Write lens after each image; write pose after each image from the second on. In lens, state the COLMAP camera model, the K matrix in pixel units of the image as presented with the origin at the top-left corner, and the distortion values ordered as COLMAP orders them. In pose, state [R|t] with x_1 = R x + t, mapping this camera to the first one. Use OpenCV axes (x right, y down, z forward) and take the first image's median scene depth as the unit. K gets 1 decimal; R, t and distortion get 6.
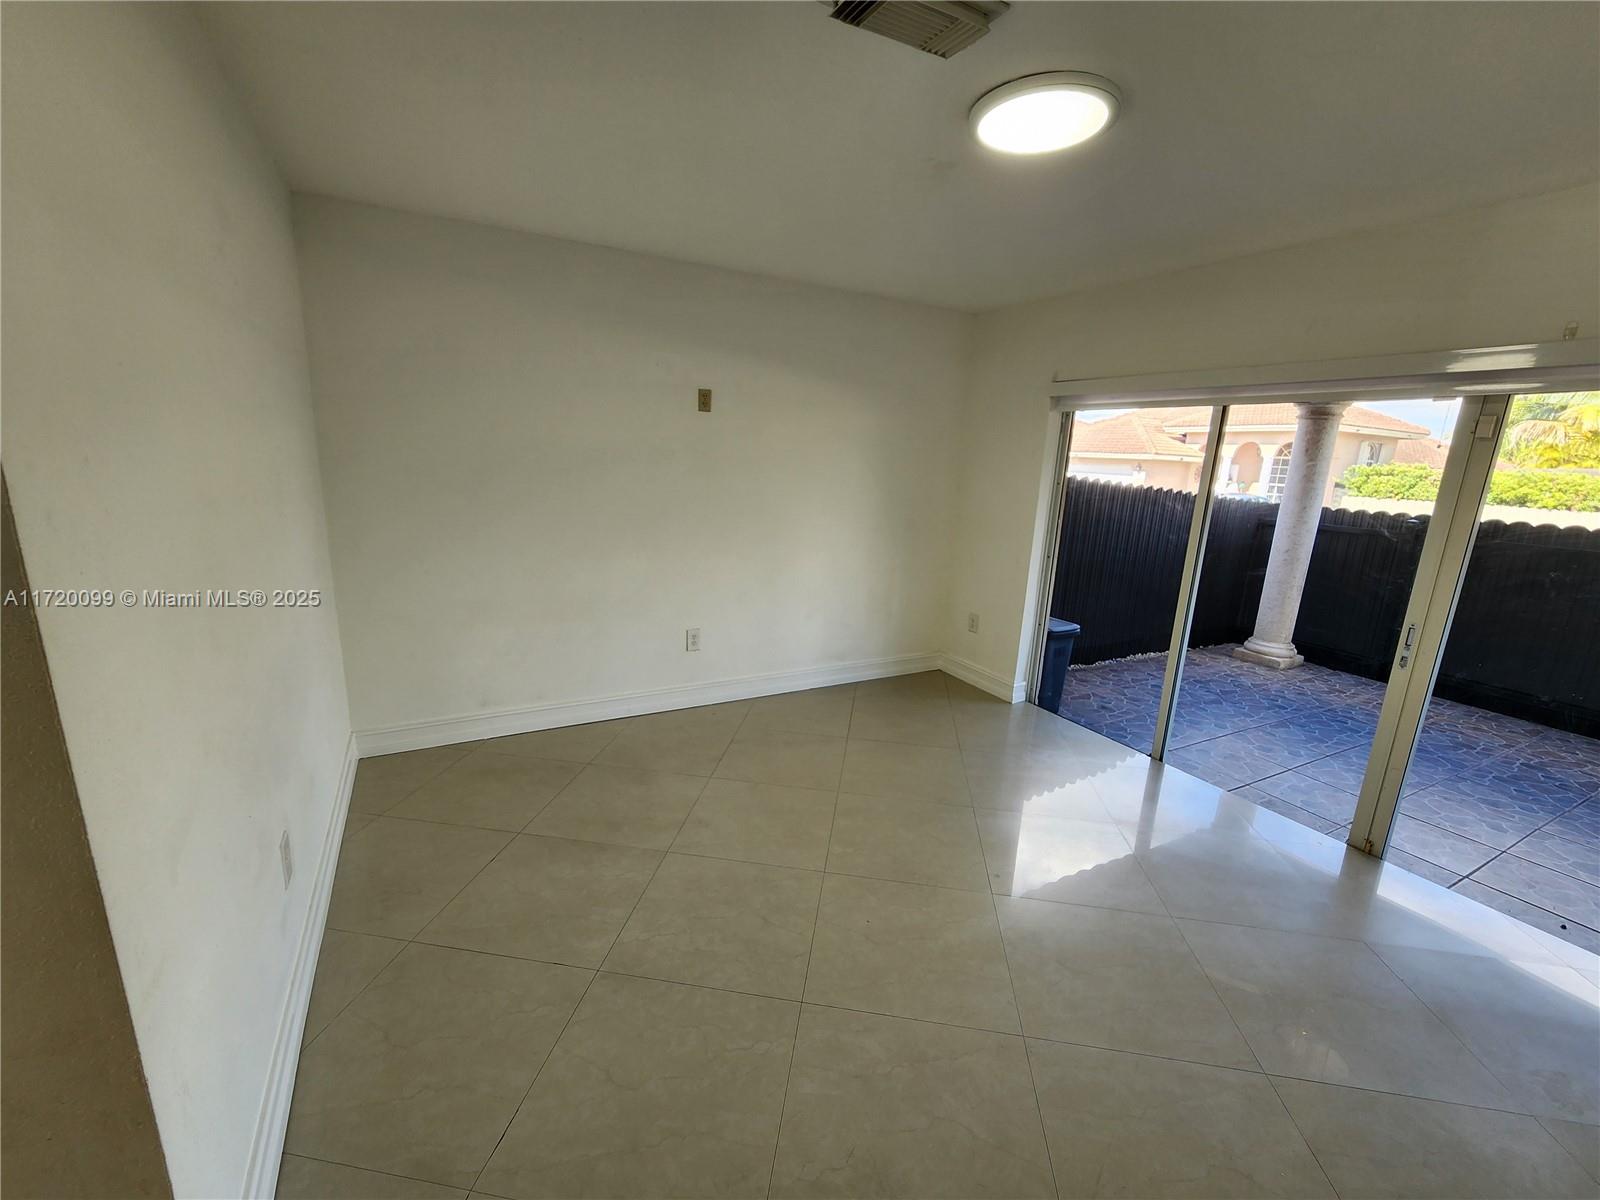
lens RADIAL K [[652.9, 0, 791.2], [0, 652.9, 609.4], [0, 0, 1]] dist [0.001049, 0.000539]
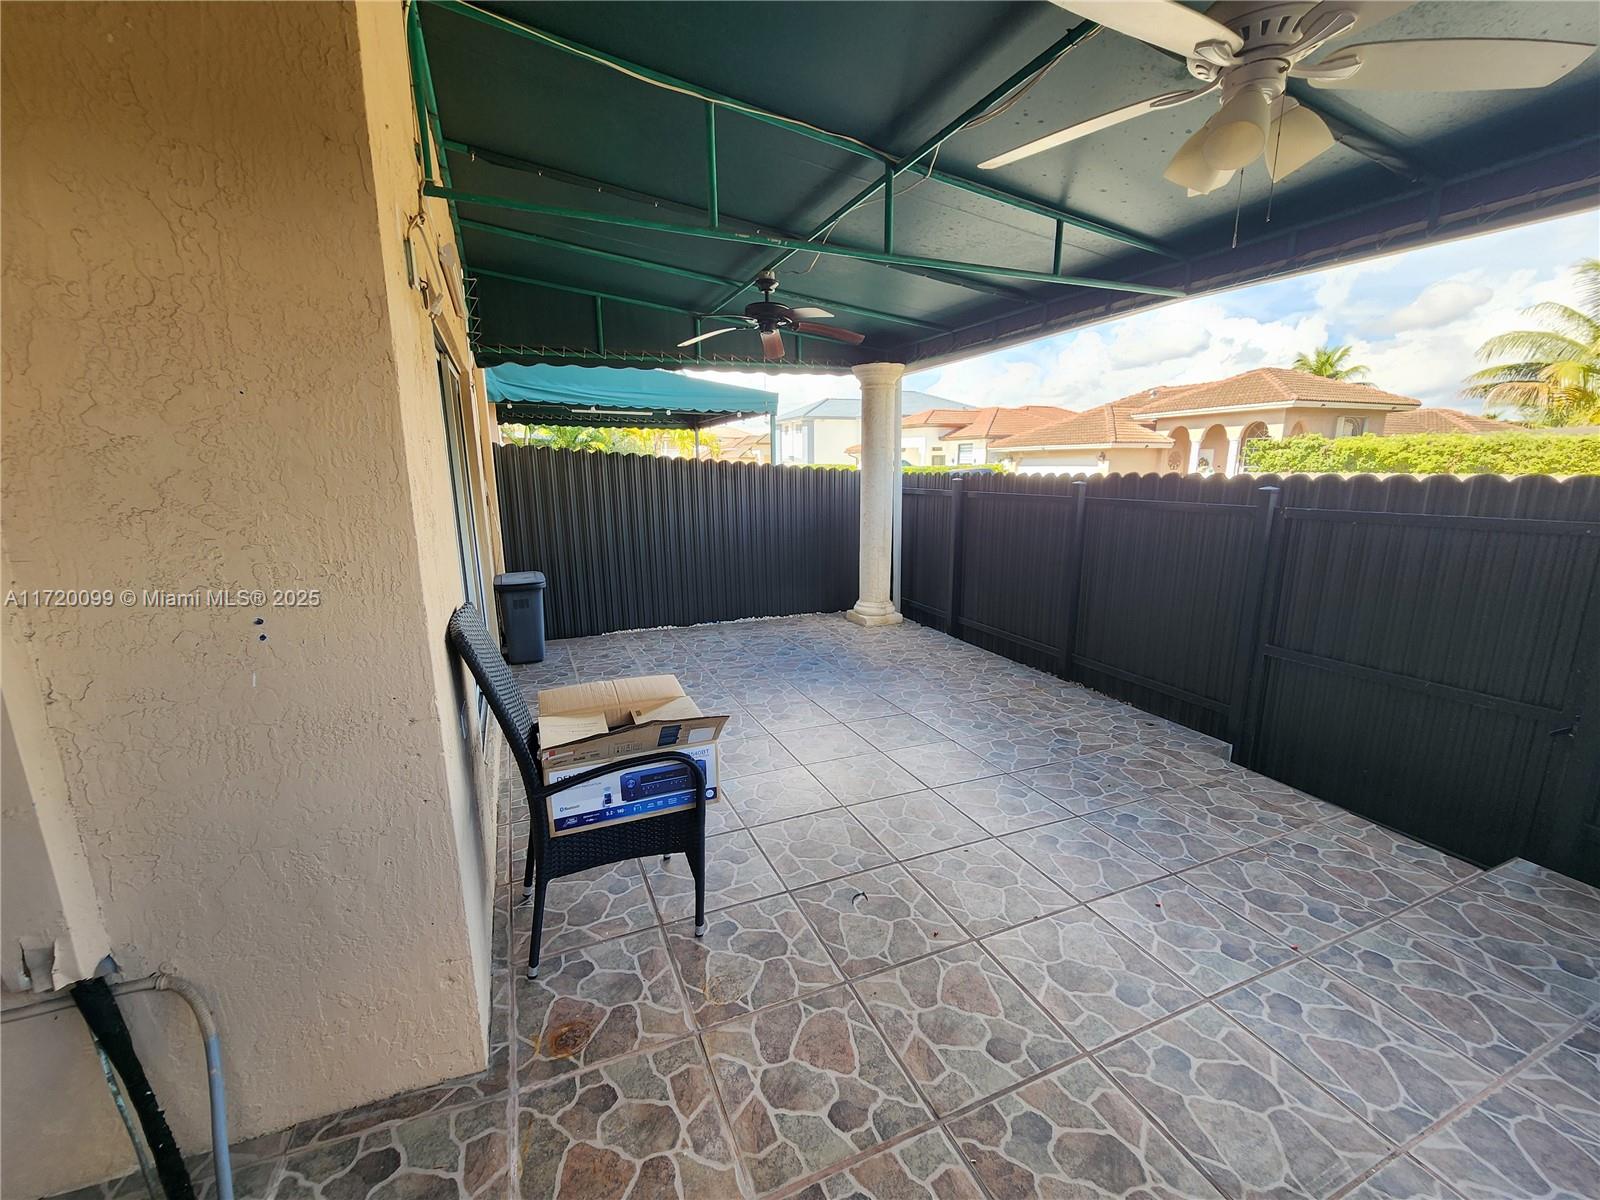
lens RADIAL K [[652.9, 0, 791.5], [0, 652.9, 599.0], [0, 0, 1]] dist [0.001049, 0.000539]
pose [[0.994415, -0.032589, -0.100387, 0.726020], [0.029062, 0.998915, -0.036402, 0.081512], [0.101464, 0.033281, 0.994282, -0.066184]]
